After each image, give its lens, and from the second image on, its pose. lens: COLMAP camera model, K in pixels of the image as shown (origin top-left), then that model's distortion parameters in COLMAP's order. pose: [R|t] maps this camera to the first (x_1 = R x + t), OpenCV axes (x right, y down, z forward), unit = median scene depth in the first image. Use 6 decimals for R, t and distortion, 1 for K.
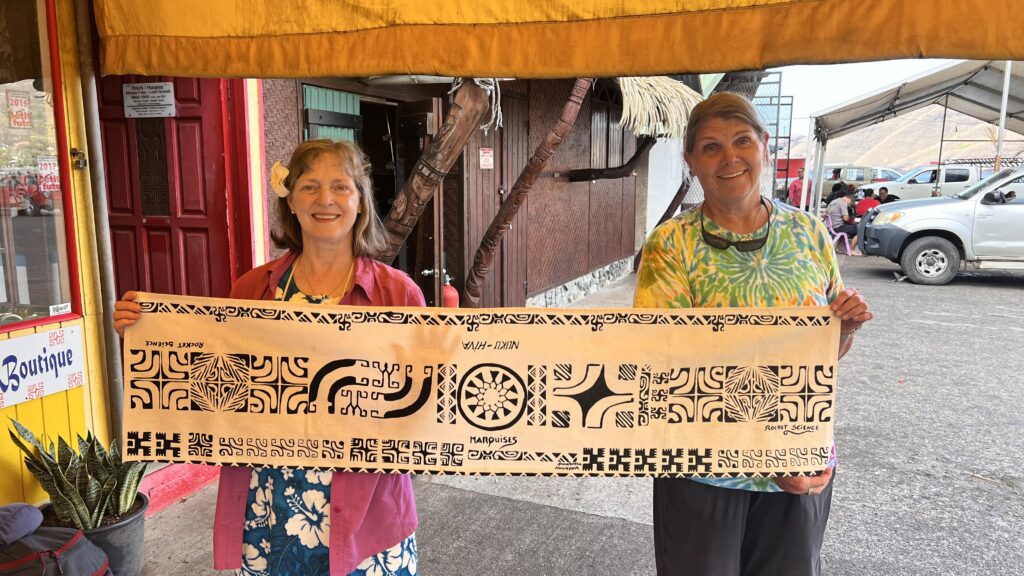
lens RADIAL K [[795.3, 0, 512.1], [0, 795.3, 291.0], [0, 0, 1]] dist [0.009312, 0.002988]
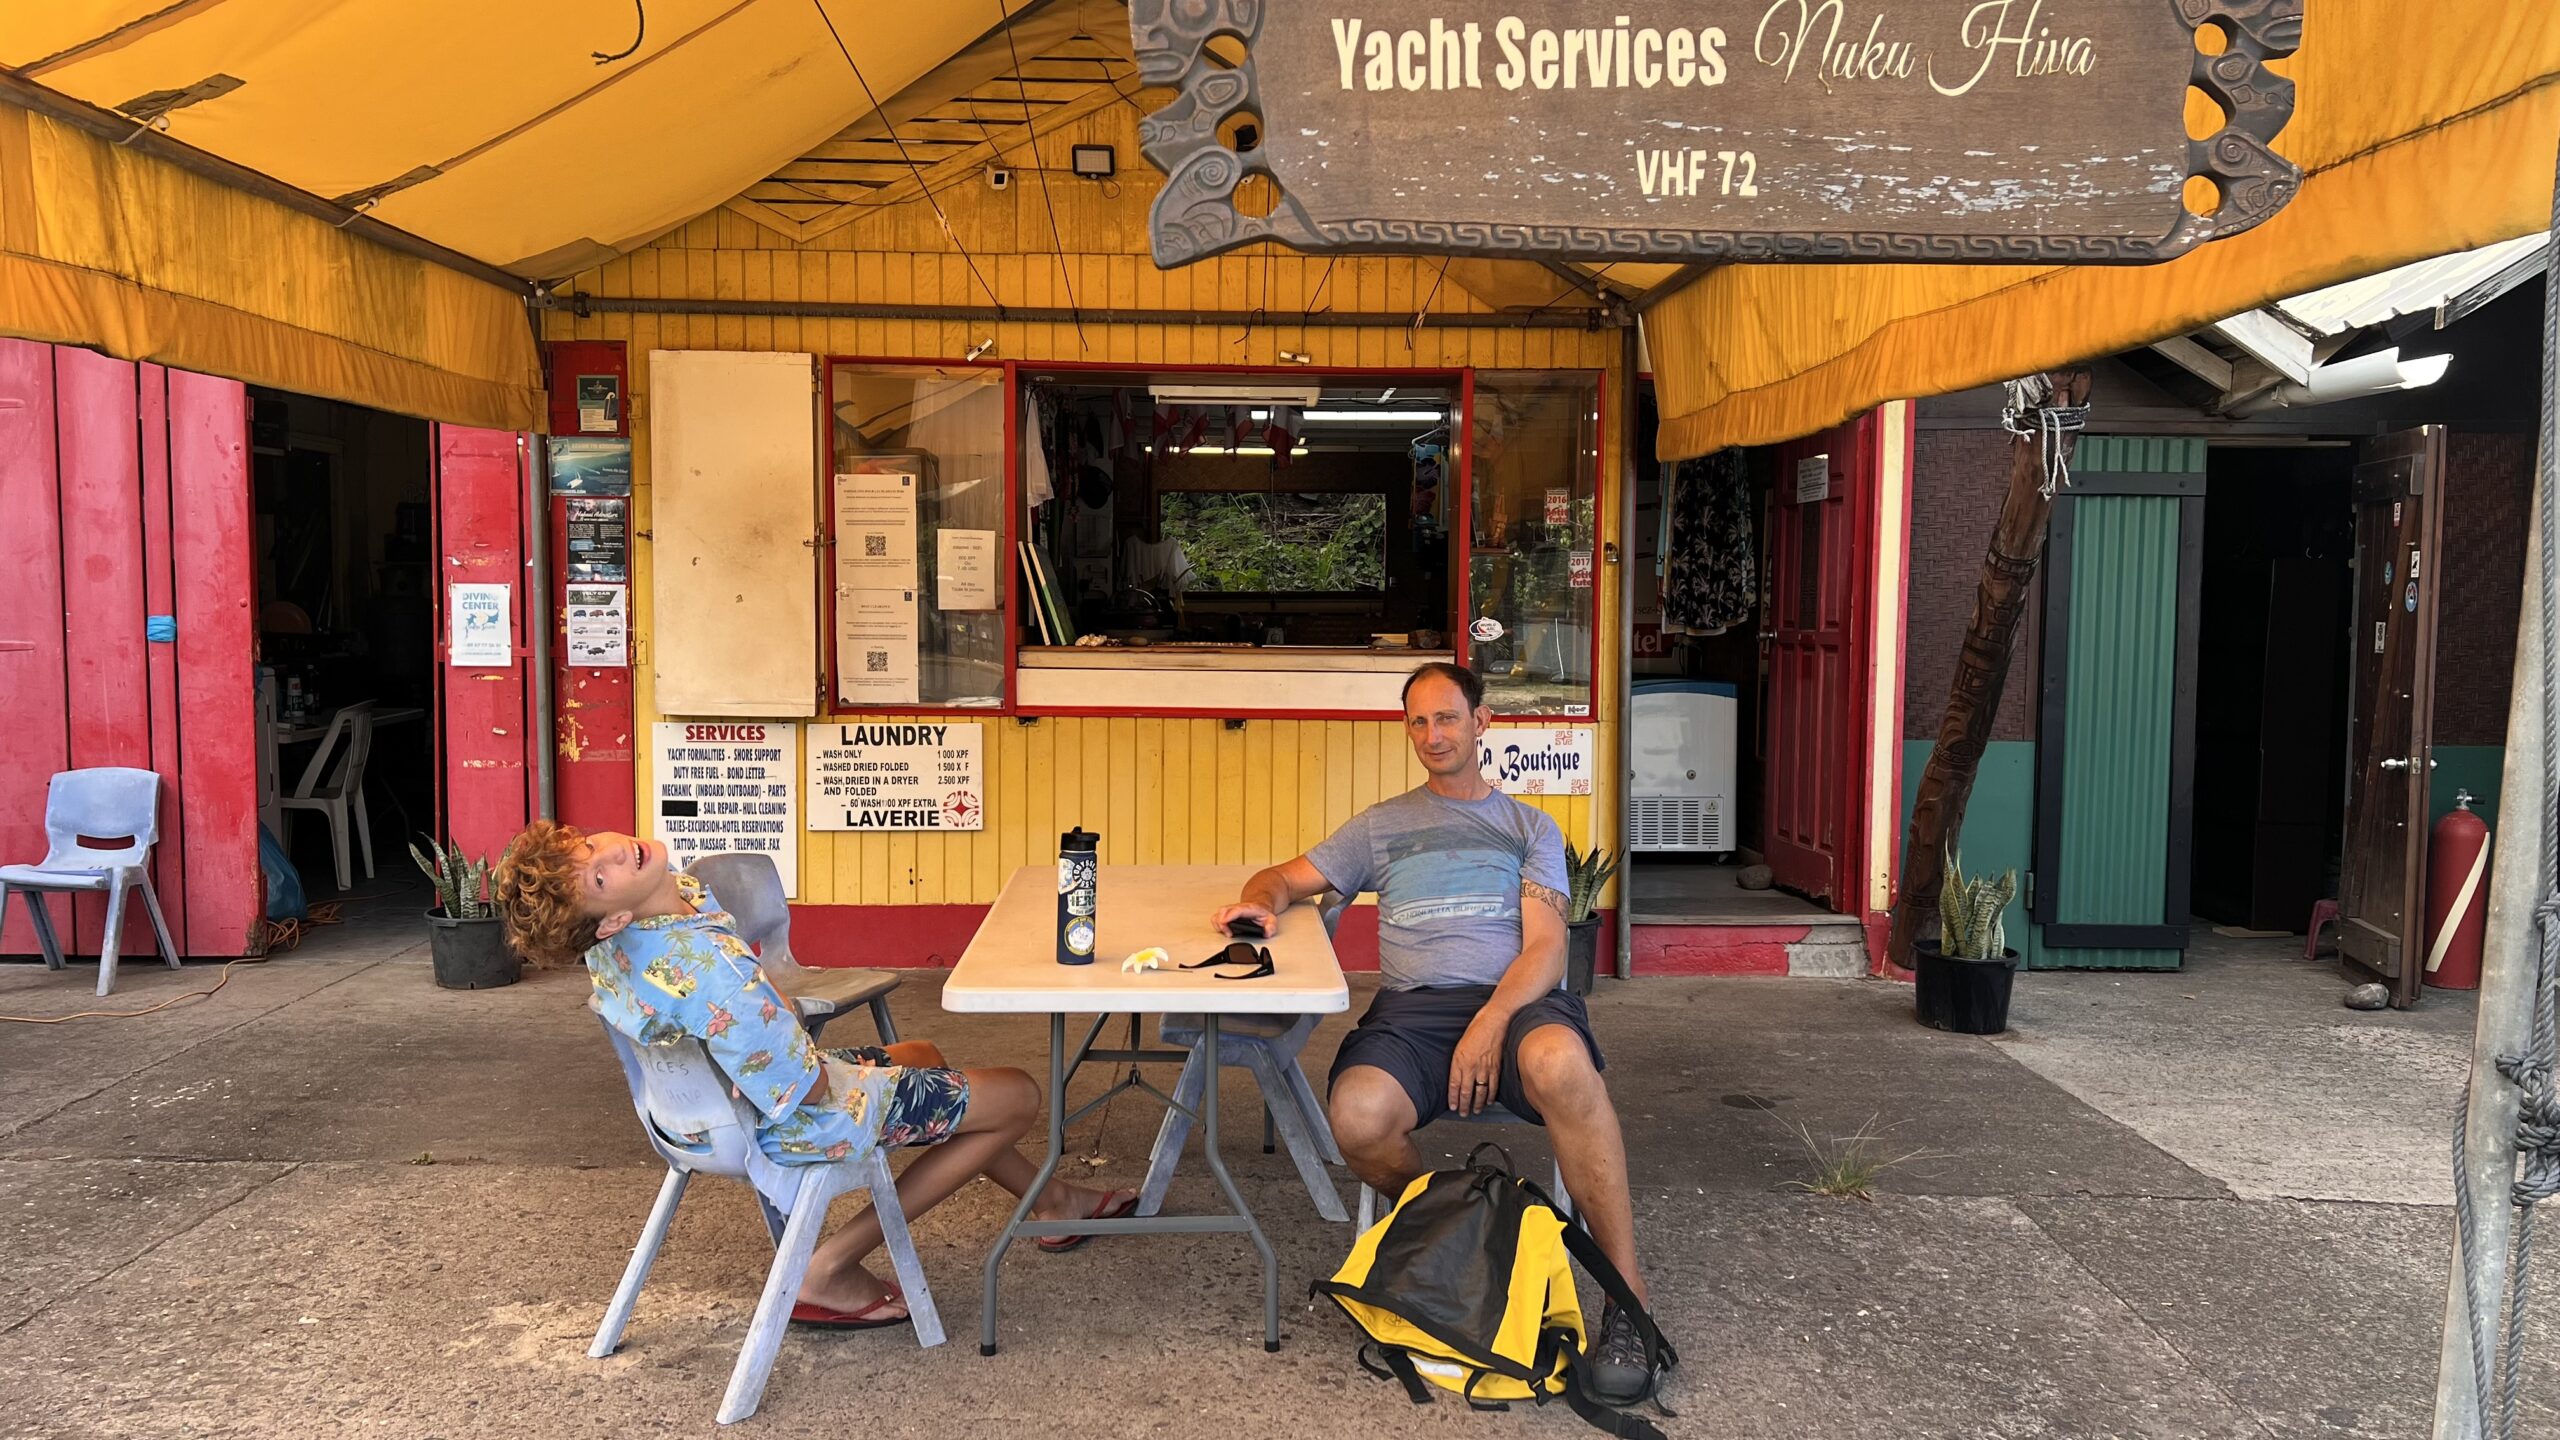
lens RADIAL K [[1988.3, 0, 1279.6], [0, 1988.3, 725.4], [0, 0, 1]] dist [0.009312, 0.002988]
pose [[0.364618, 0.050150, -0.929806, 1.365118], [-0.139747, 0.990186, -0.001394, 0.084516], [0.920611, 0.130446, 0.368048, -0.181237]]
